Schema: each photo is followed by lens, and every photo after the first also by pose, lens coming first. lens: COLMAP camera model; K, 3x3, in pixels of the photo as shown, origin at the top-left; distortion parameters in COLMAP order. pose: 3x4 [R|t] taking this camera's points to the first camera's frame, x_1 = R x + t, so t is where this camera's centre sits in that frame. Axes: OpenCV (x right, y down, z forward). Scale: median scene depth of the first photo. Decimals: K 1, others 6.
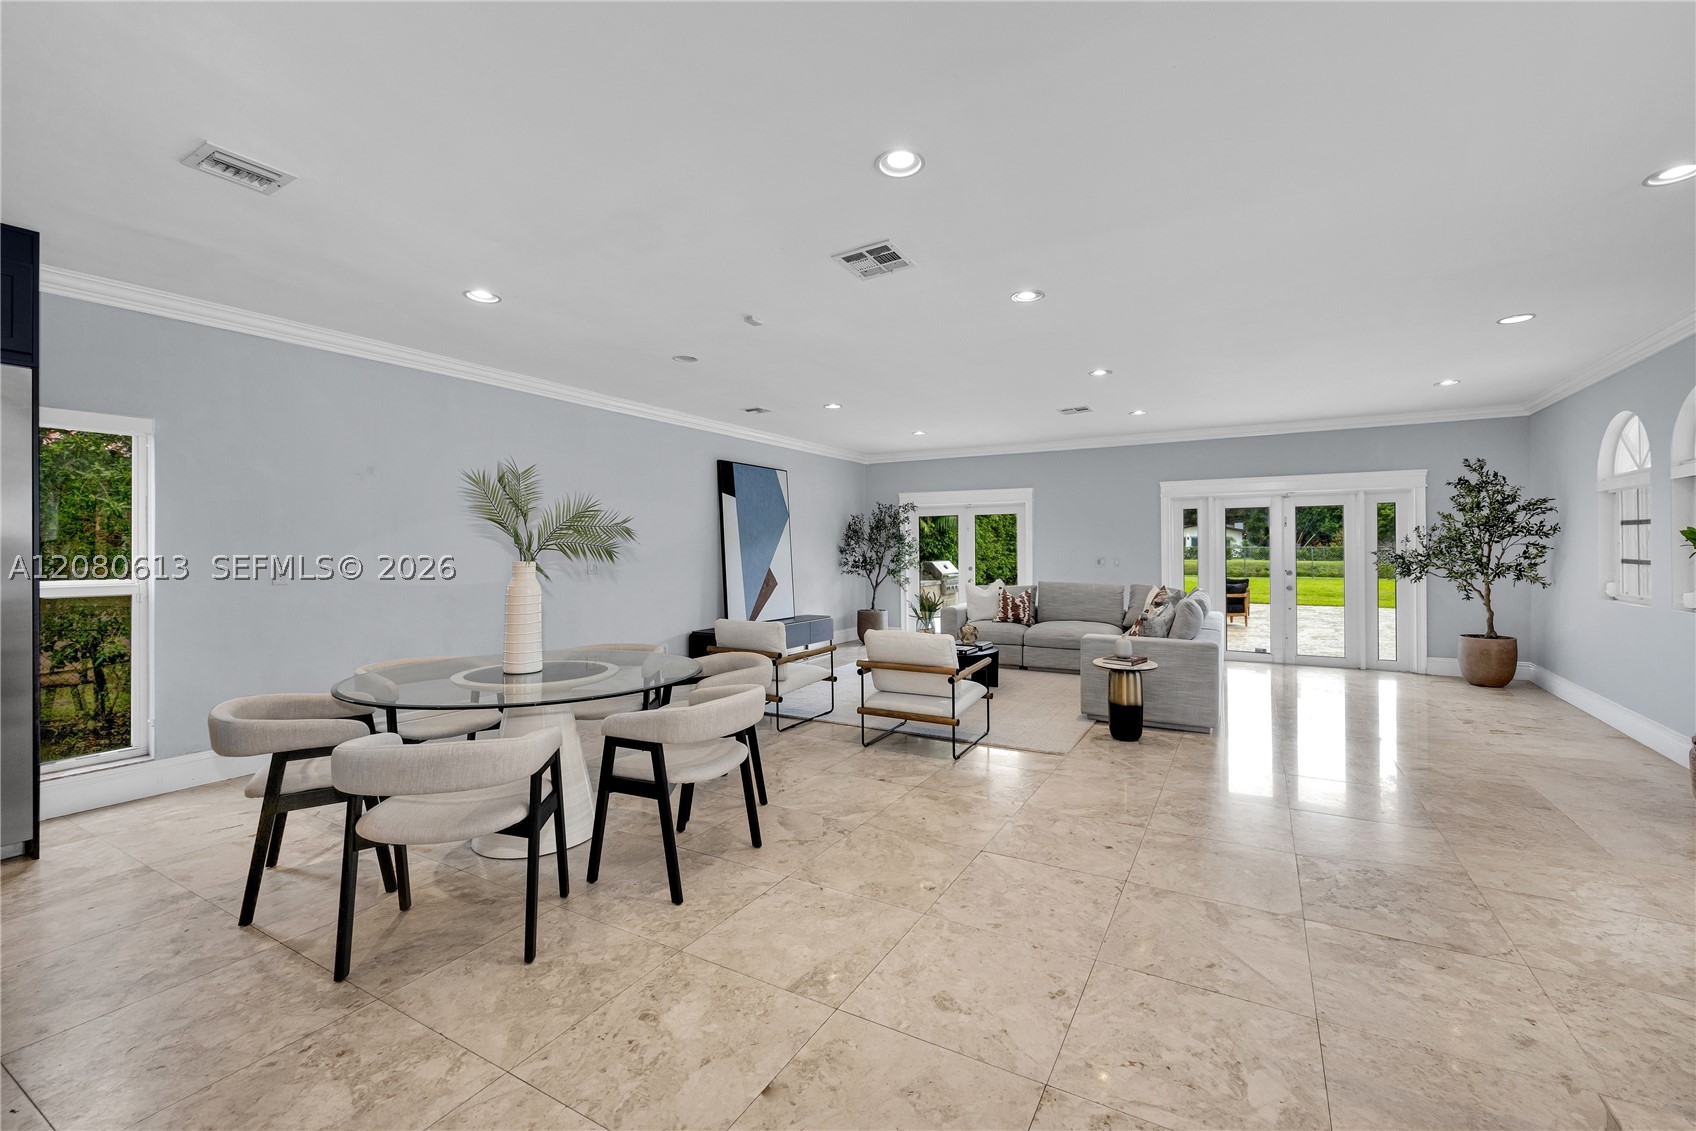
lens RADIAL K [[676.7, 0, 840.2], [0, 676.7, 553.7], [0, 0, 1]] dist [-0.002173, 0.000067]
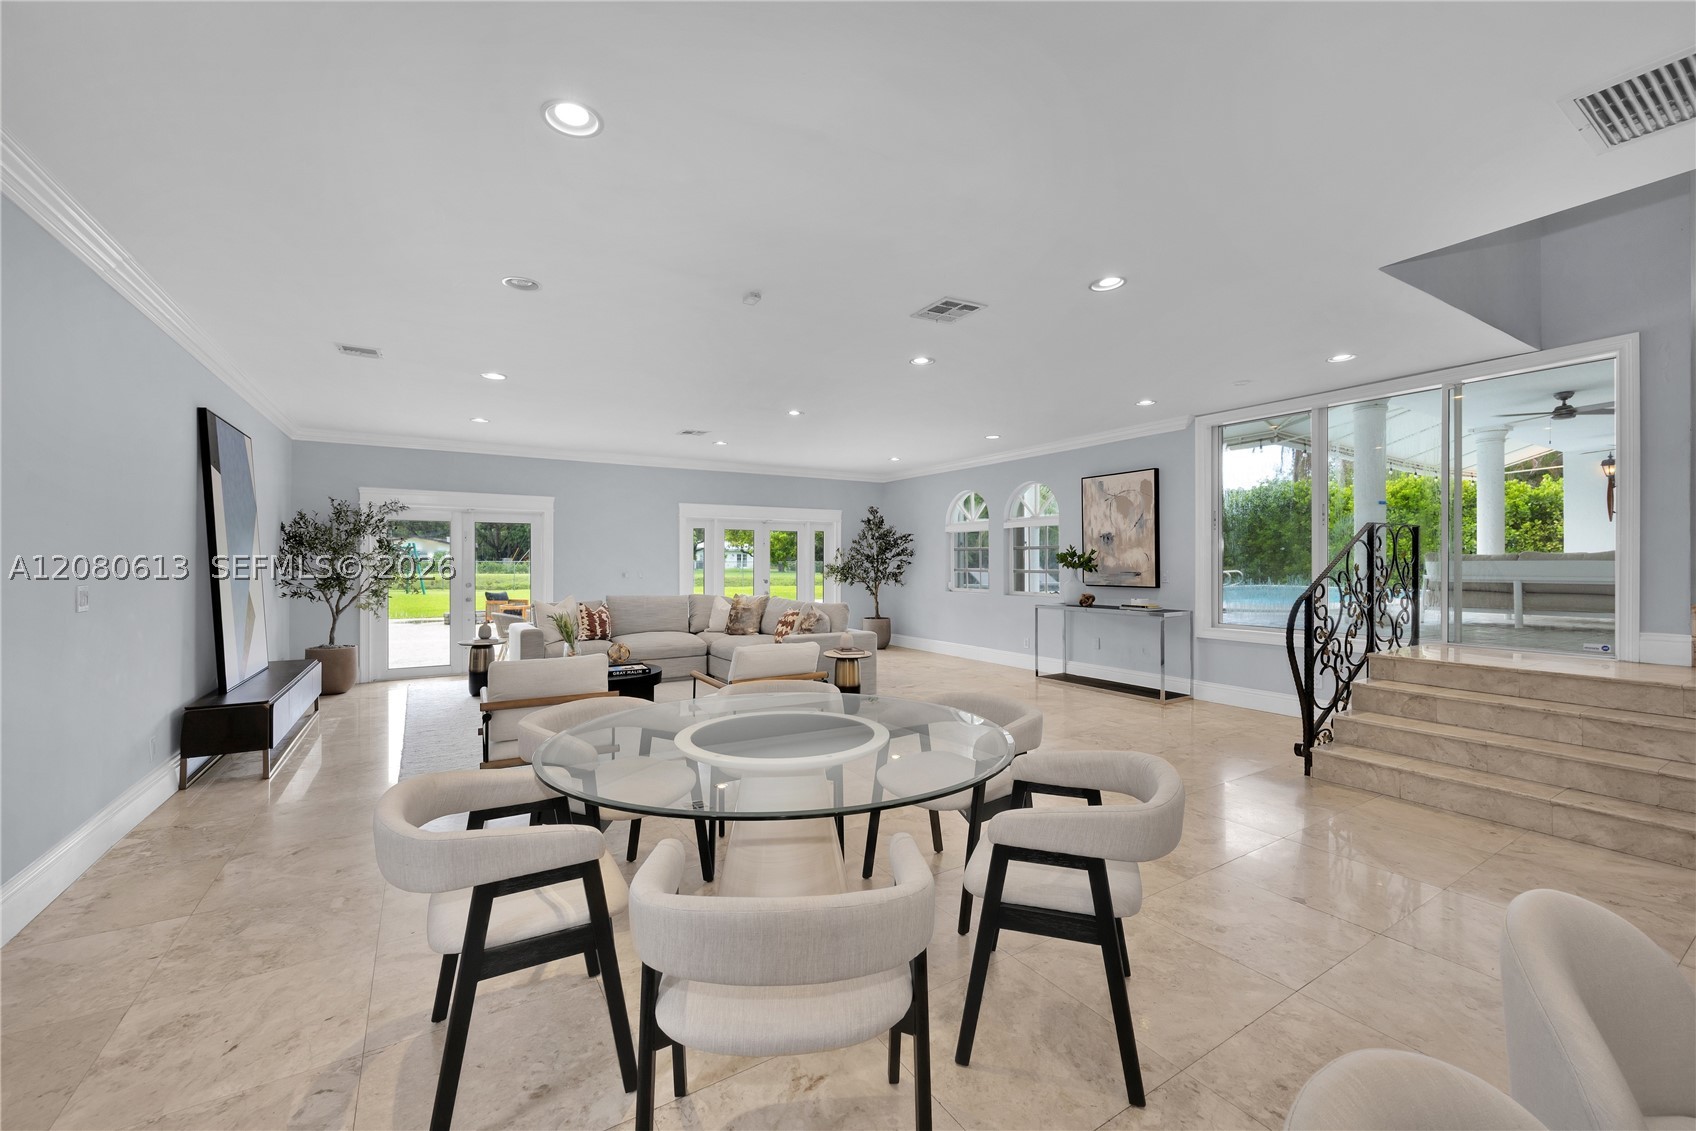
lens RADIAL K [[676.7, 0, 849.3], [0, 676.7, 563.1], [0, 0, 1]] dist [-0.002173, 0.000067]
pose [[0.492320, 0.003829, 0.870406, -0.416869], [0.002786, 0.999978, -0.005975, 0.001124], [-0.870410, 0.005366, 0.492299, 0.235697]]
